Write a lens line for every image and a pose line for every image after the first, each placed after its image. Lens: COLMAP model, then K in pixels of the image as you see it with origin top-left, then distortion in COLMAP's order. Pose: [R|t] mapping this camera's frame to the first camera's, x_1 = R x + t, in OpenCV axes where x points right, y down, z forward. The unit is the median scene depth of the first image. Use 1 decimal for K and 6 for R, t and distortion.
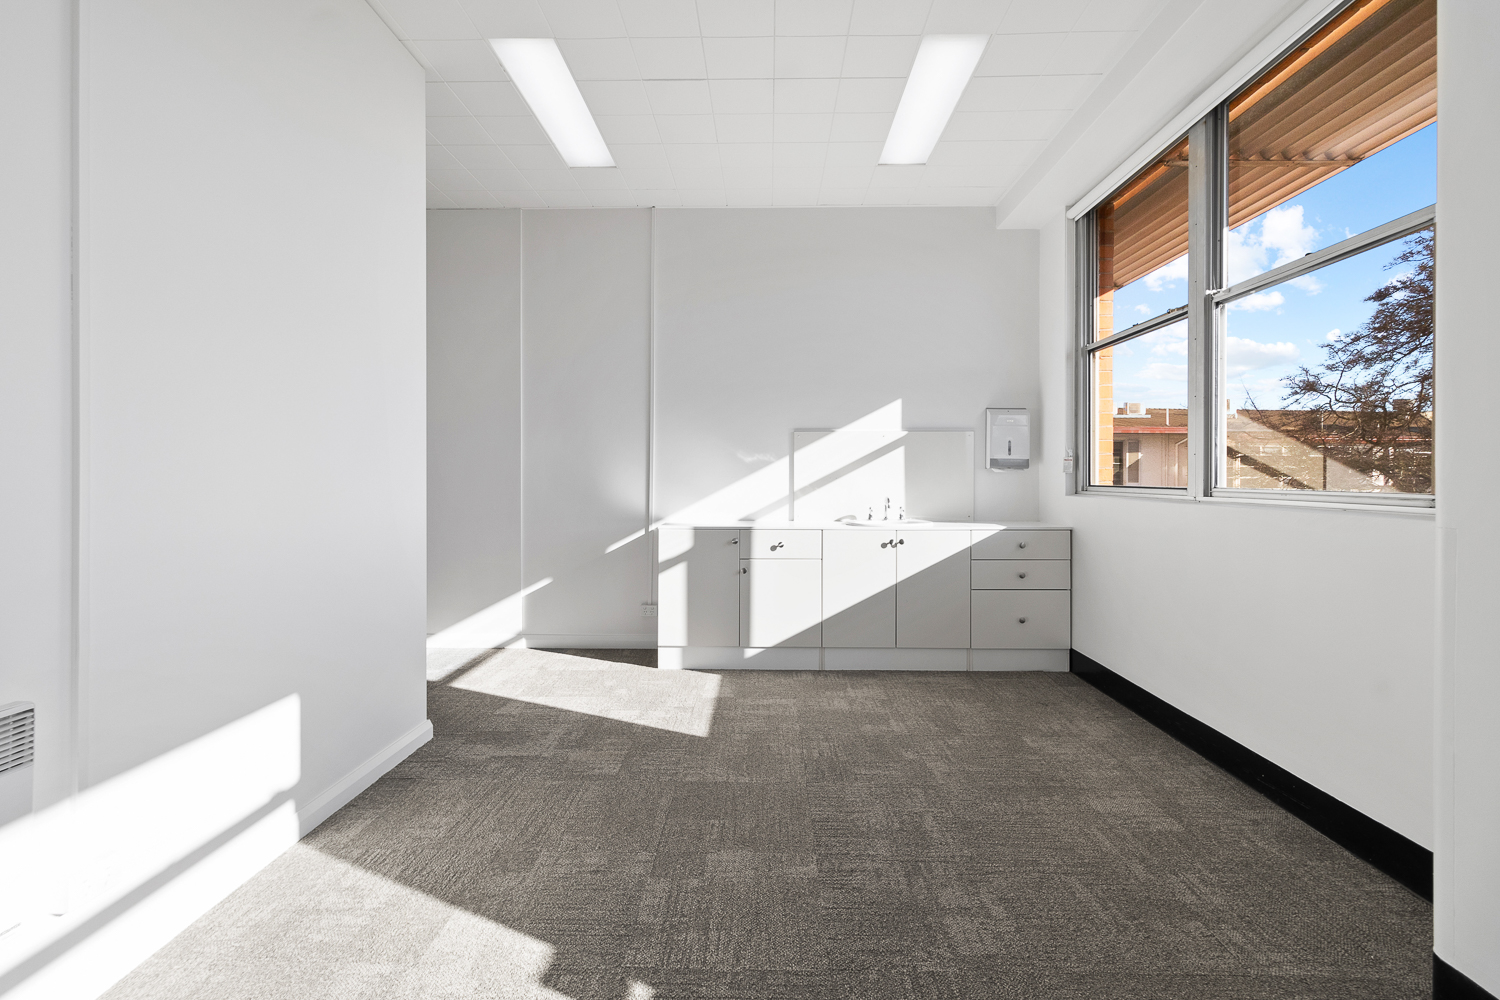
lens RADIAL K [[689.1, 0, 752.9], [0, 689.1, 482.7], [0, 0, 1]] dist [0.000687, 0.000314]
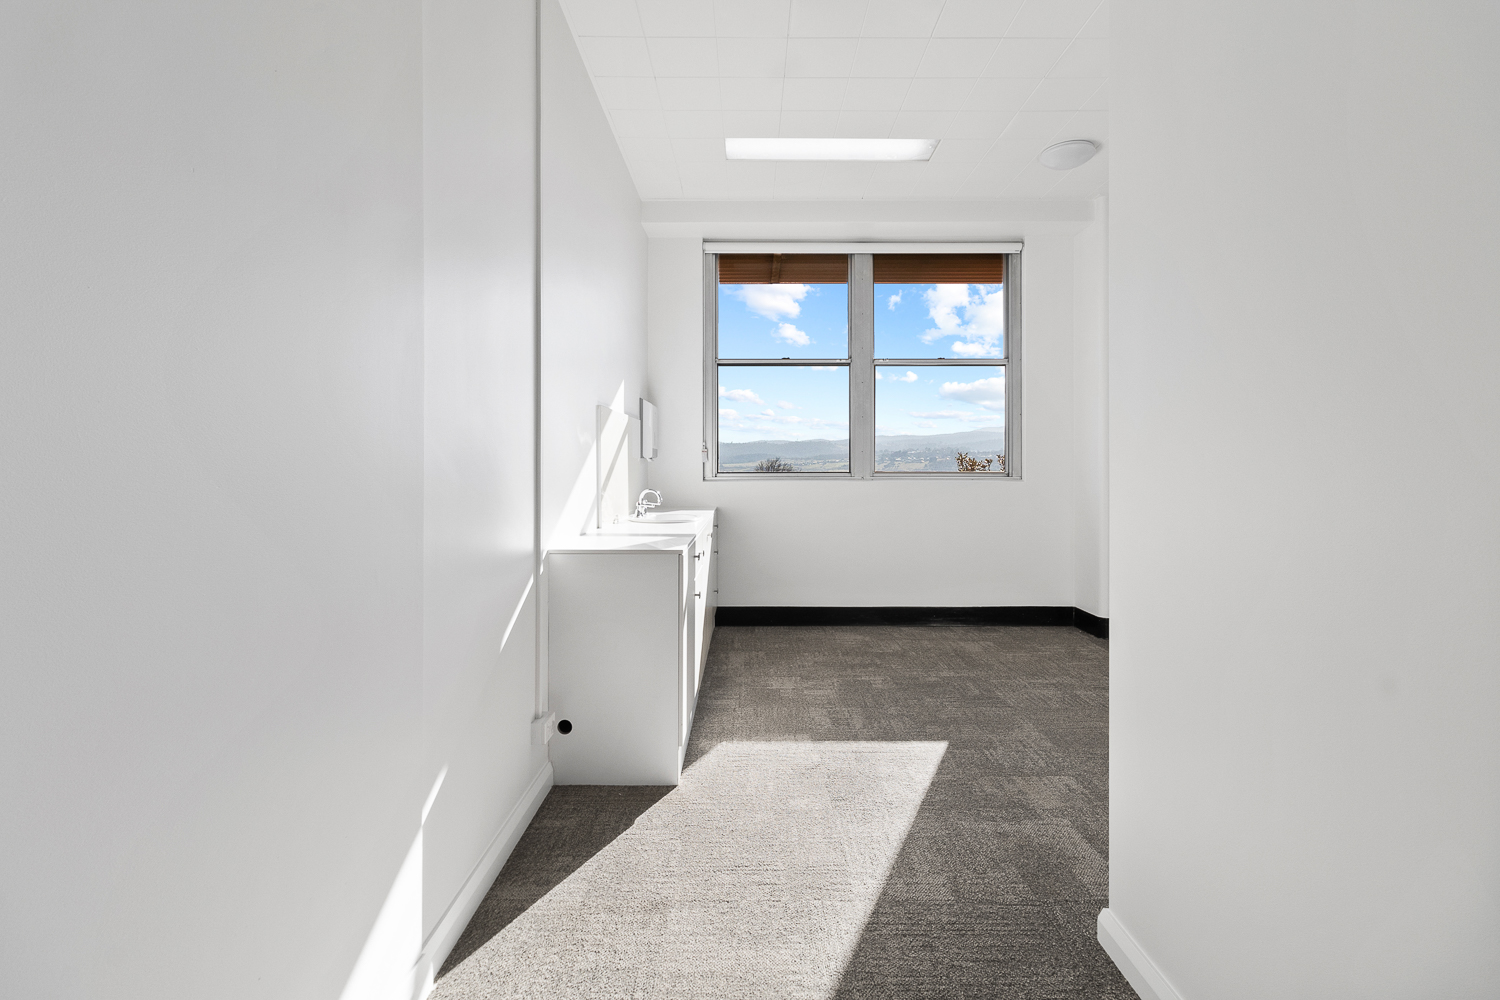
lens RADIAL K [[696.1, 0, 747.7], [0, 696.1, 465.8], [0, 0, 1]] dist [0.000615, 0.000218]
pose [[-0.021161, -0.004104, 0.999768, -1.086318], [0.009051, 0.999950, 0.004296, -0.017969], [-0.999735, 0.009140, -0.021123, 1.376631]]
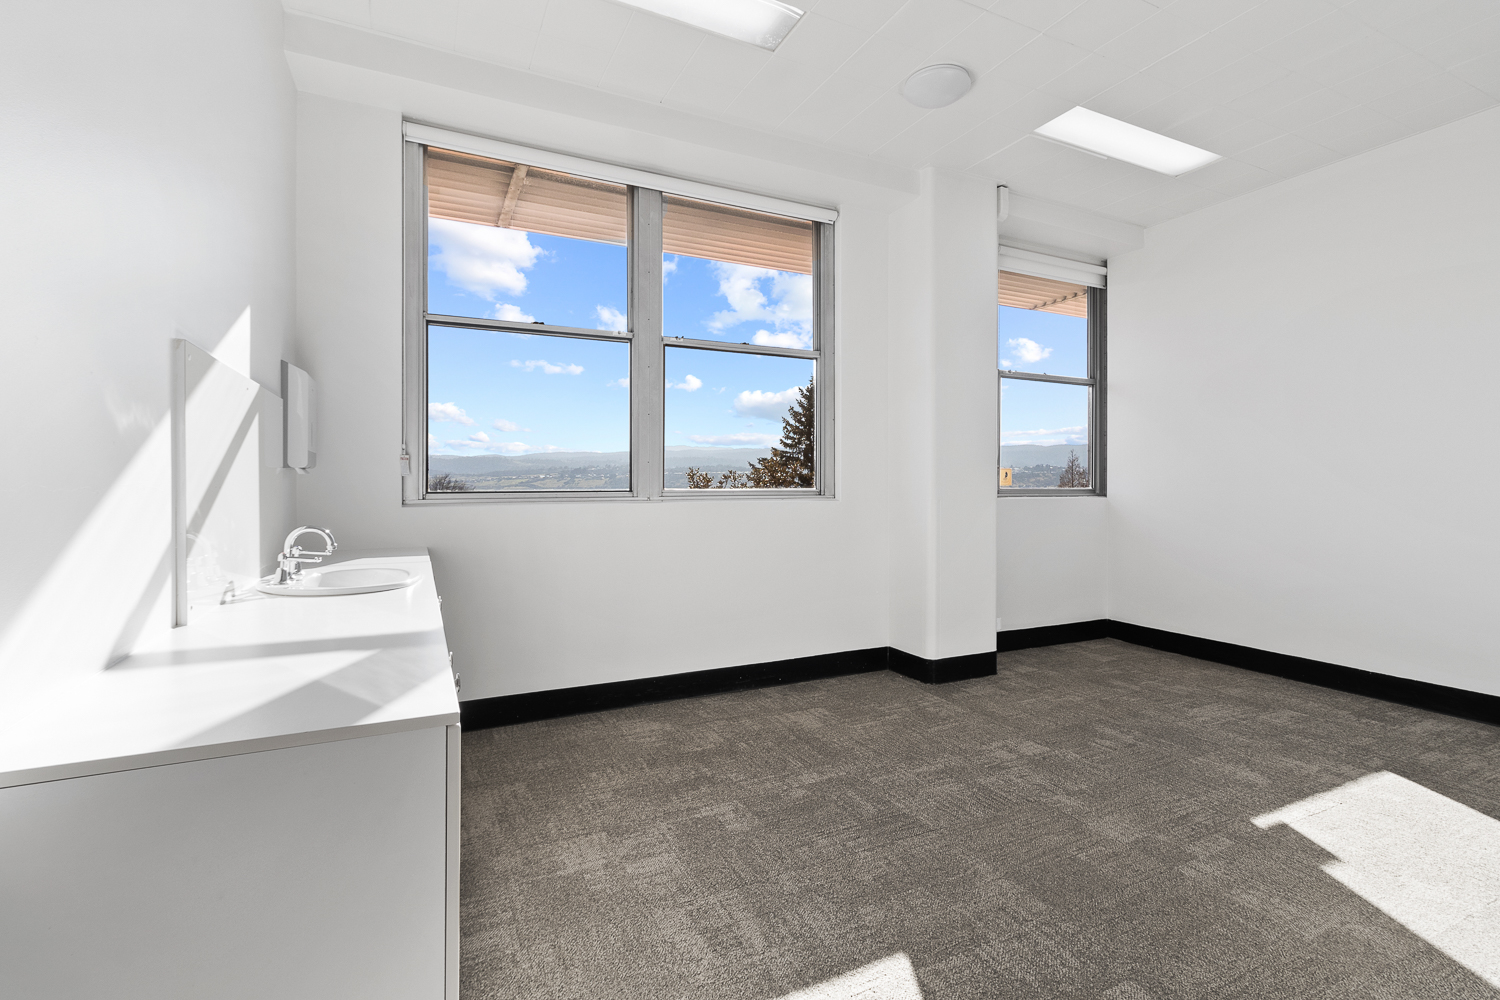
lens RADIAL K [[689.1, 0, 752.9], [0, 689.1, 482.7], [0, 0, 1]] dist [0.000687, 0.000314]
pose [[-0.464516, -0.003861, 0.885556, -0.538630], [0.006296, 0.999951, 0.007662, -0.015091], [-0.885542, 0.009135, -0.464469, 1.466776]]
